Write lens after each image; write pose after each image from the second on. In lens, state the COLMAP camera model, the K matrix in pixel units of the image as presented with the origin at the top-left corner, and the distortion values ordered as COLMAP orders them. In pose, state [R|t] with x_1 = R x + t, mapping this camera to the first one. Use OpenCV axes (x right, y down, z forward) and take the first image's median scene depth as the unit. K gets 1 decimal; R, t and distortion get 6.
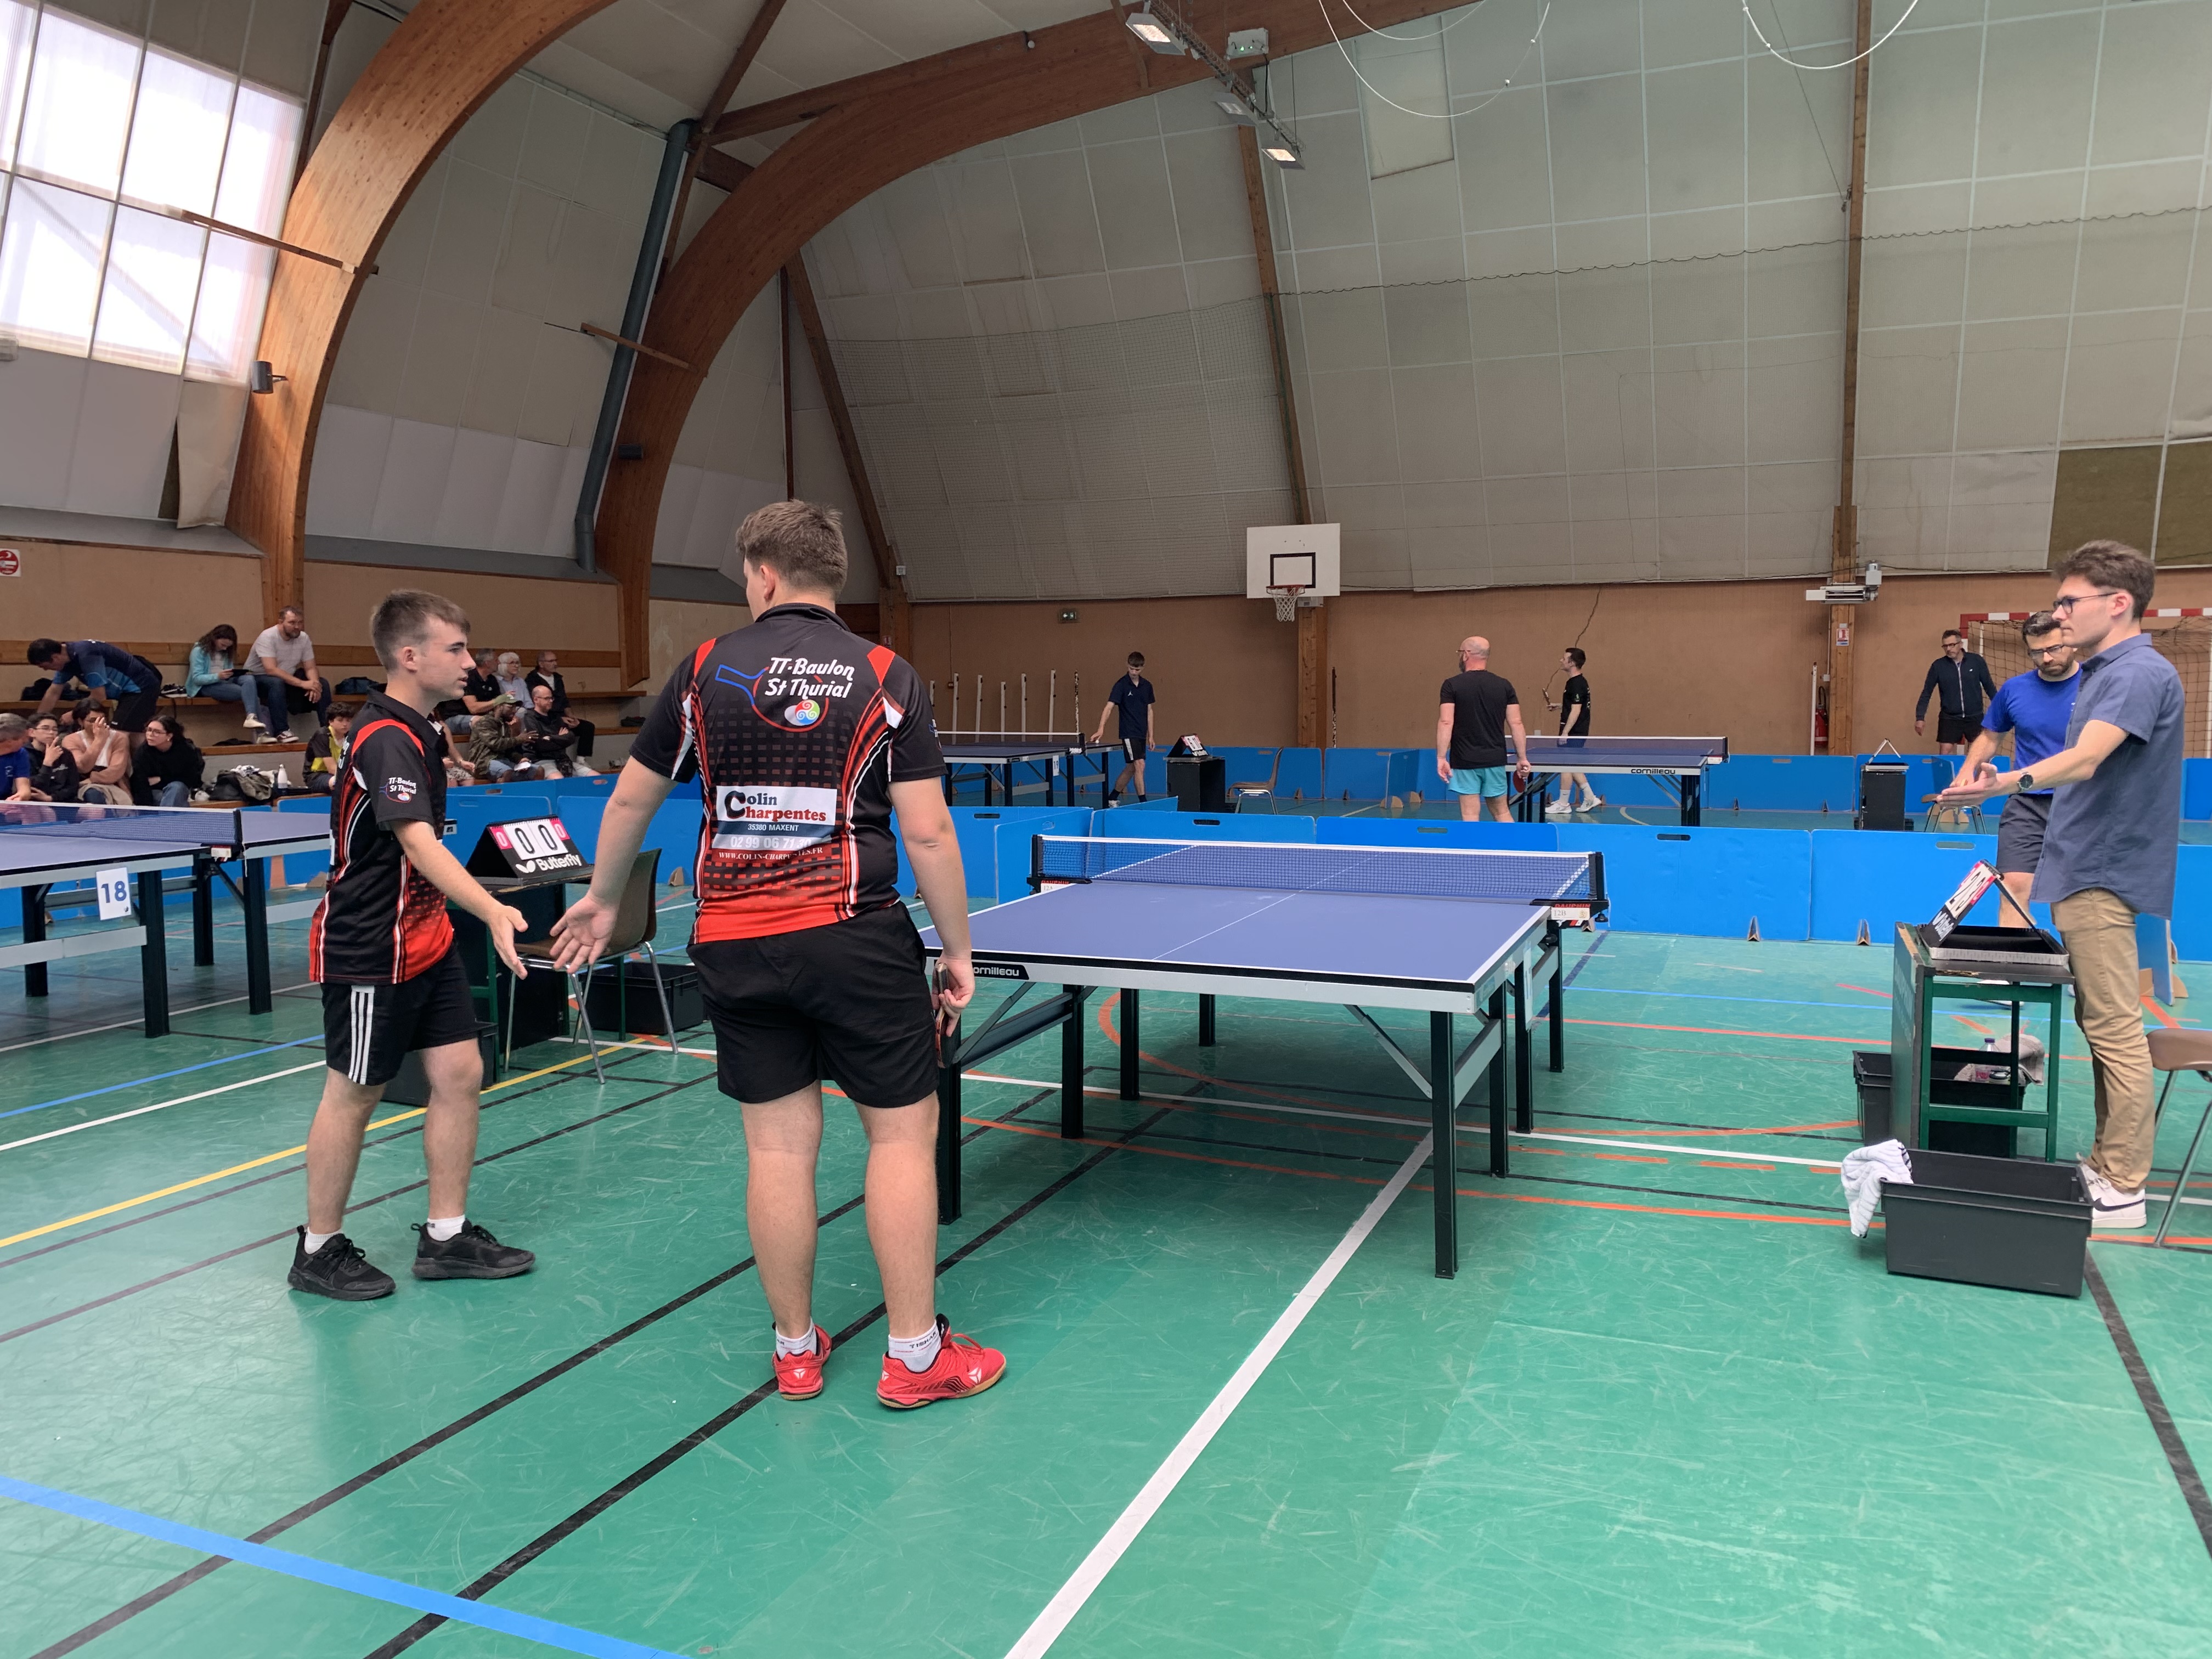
lens RADIAL K [[1708.1, 0, 1058.8], [0, 1708.1, 793.2], [0, 0, 1]] dist [0.000949, 0.002831]
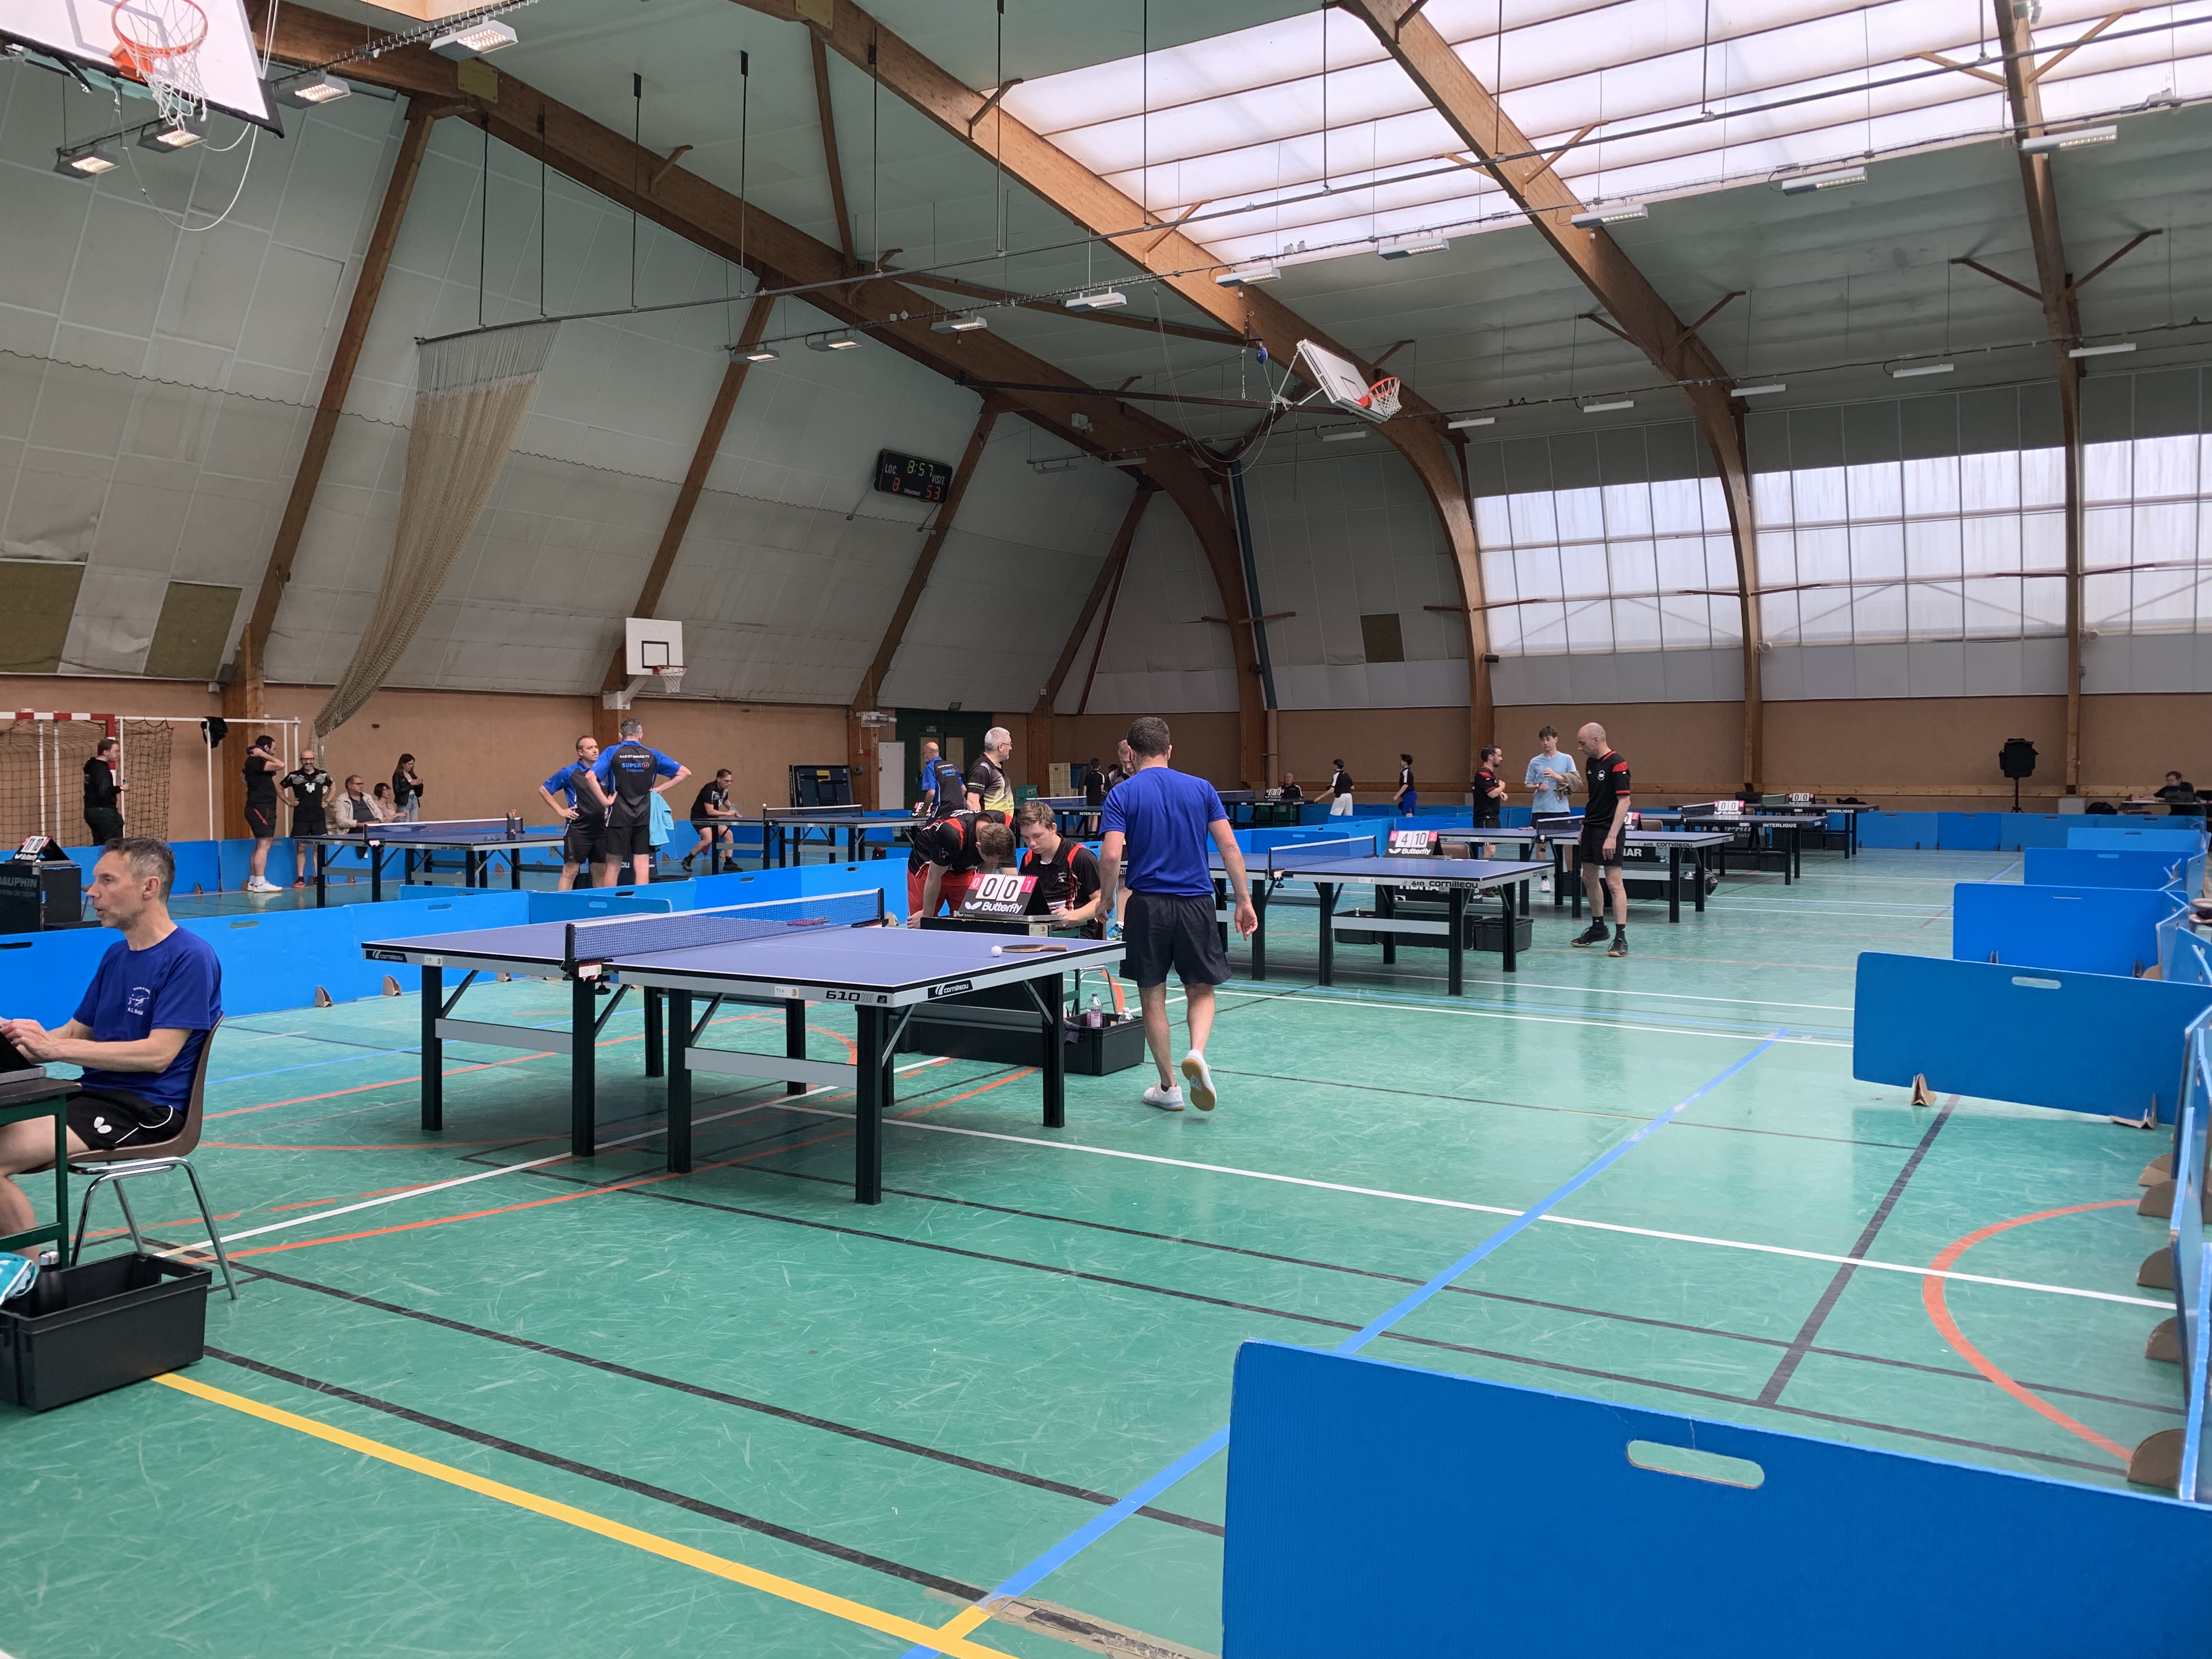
lens RADIAL K [[1702.2, 0, 1103.1], [0, 1702.2, 823.9], [0, 0, 1]] dist [0.008717, -0.006571]
pose [[0.149227, -0.031885, 0.988289, -0.340615], [0.067695, 0.997464, 0.021959, -0.013863], [-0.986483, 0.063625, 0.151007, 0.159346]]
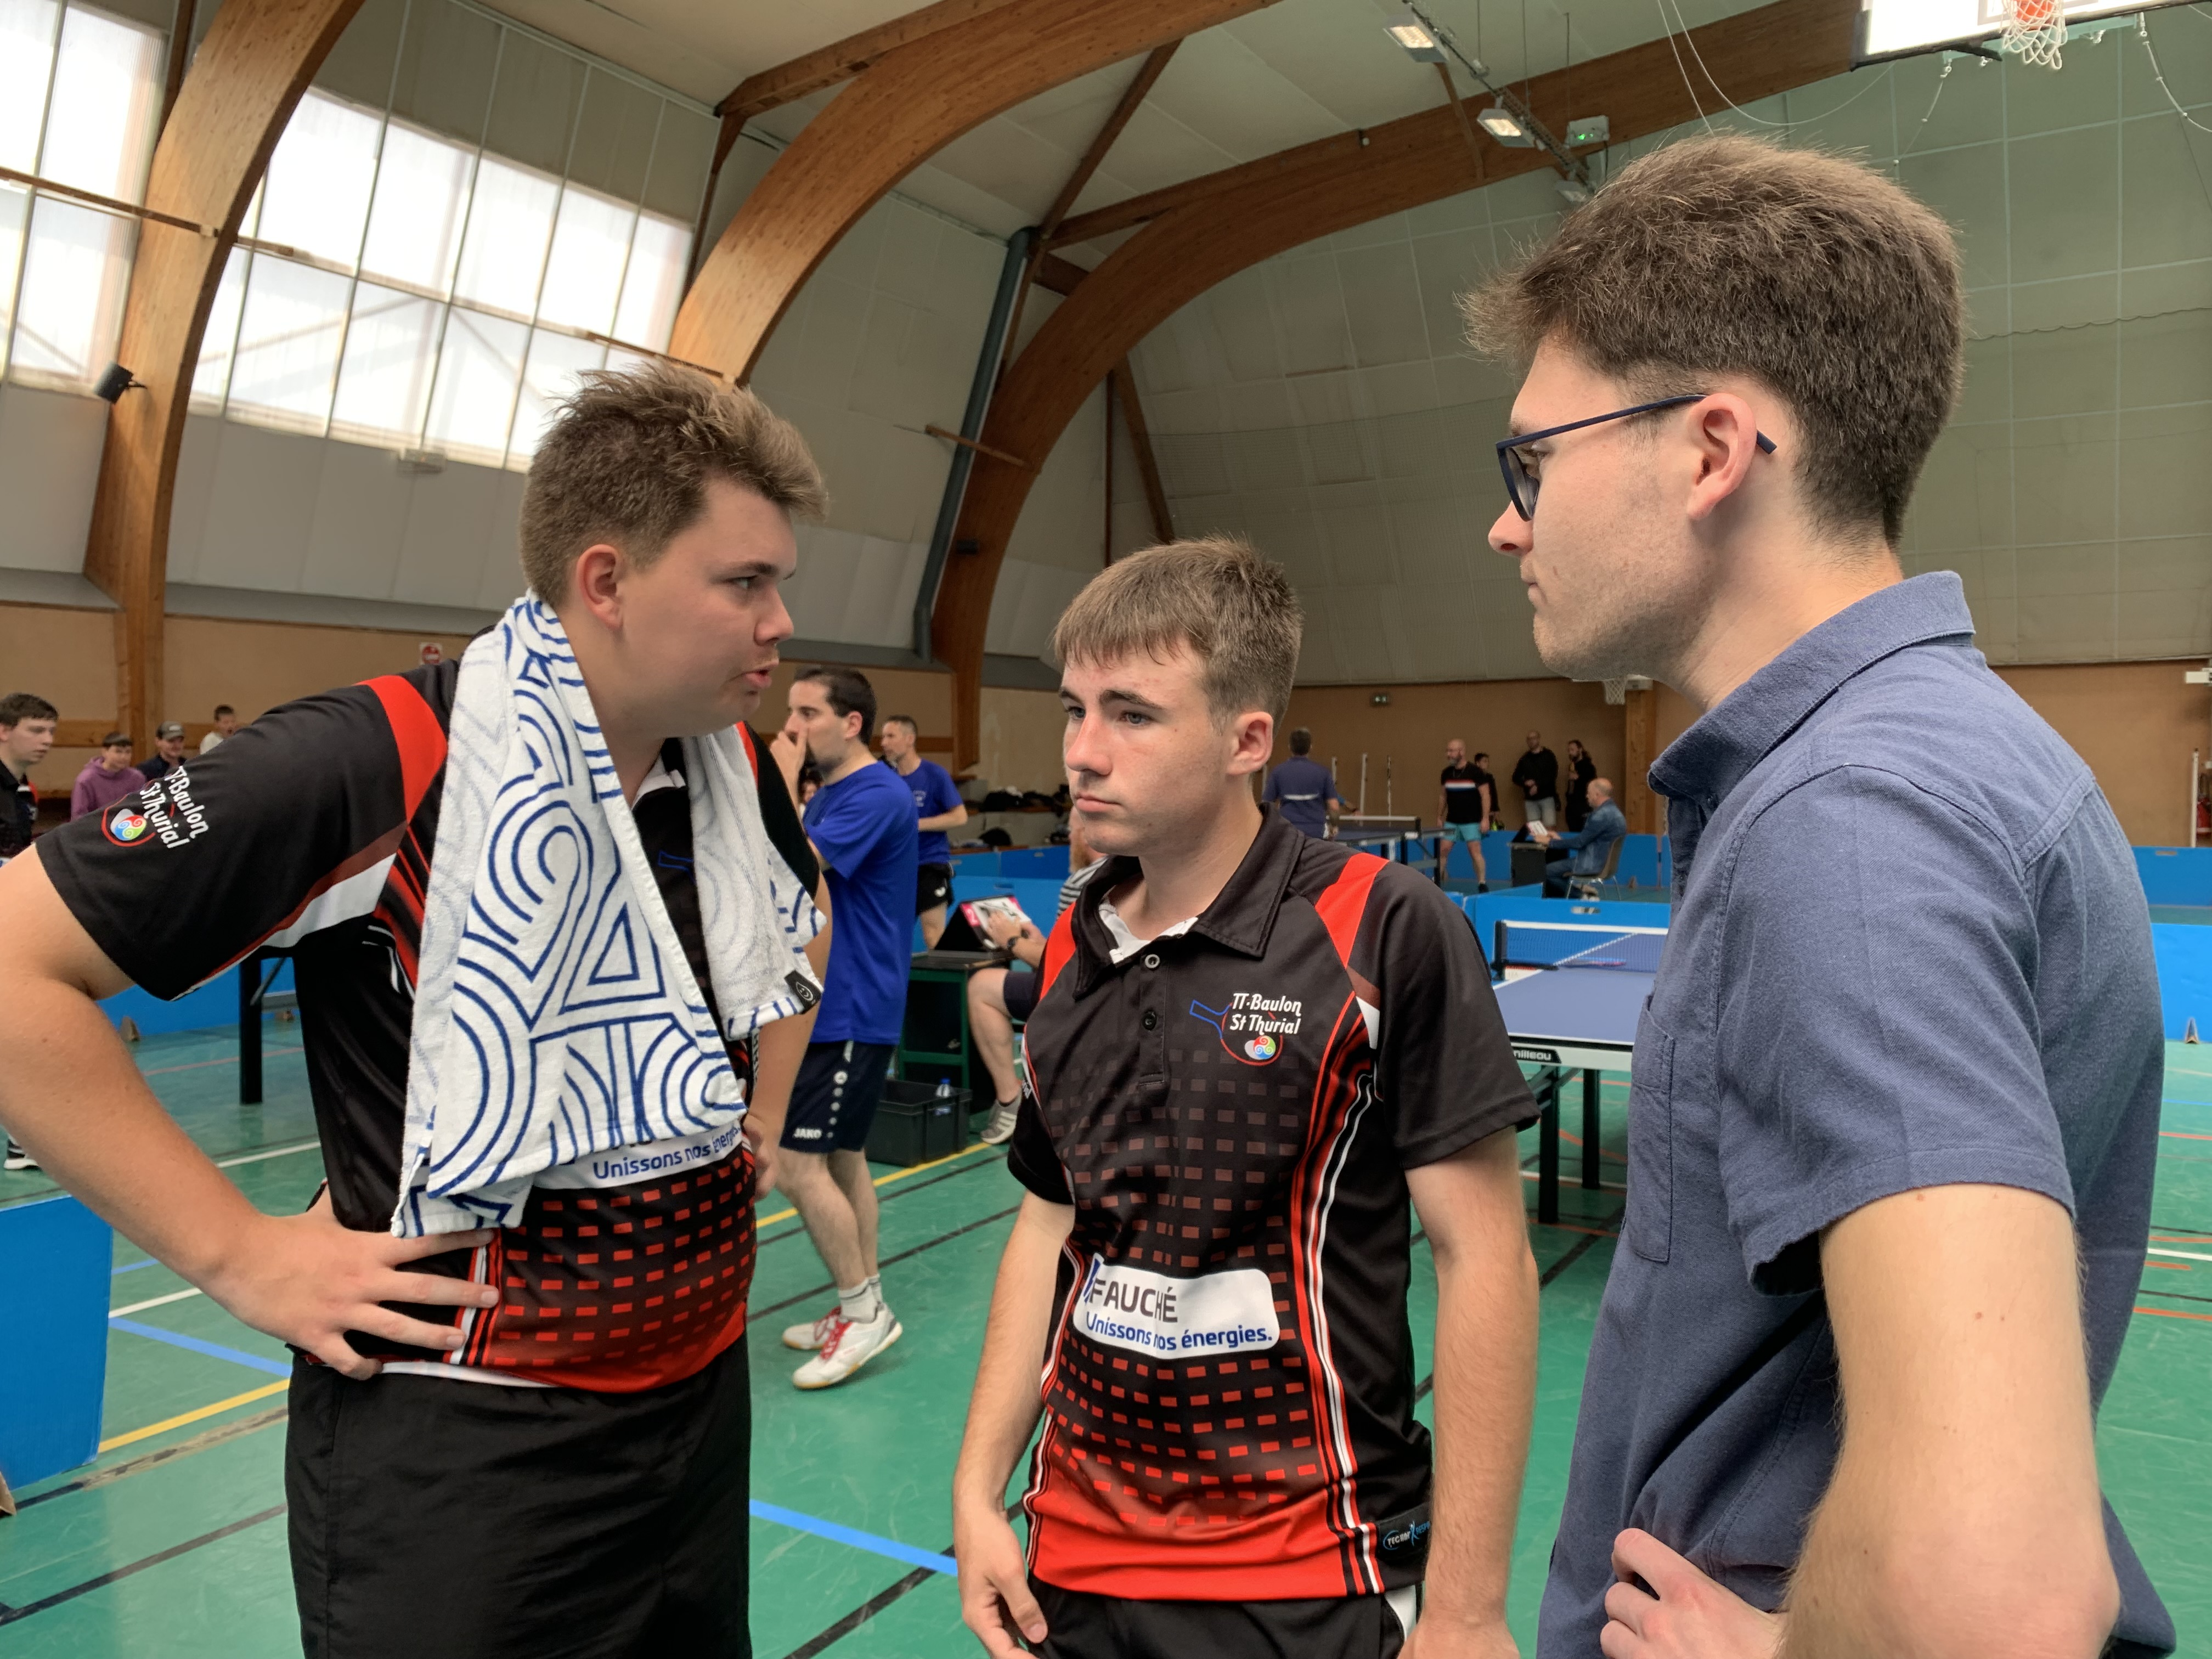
lens RADIAL K [[1702.2, 0, 1103.1], [0, 1702.2, 823.9], [0, 0, 1]] dist [0.008717, -0.006571]
pose [[0.991895, 0.006036, -0.126916, -0.042134], [-0.009903, 0.999505, -0.029861, -0.000580], [0.126673, 0.030876, 0.991464, -0.013965]]
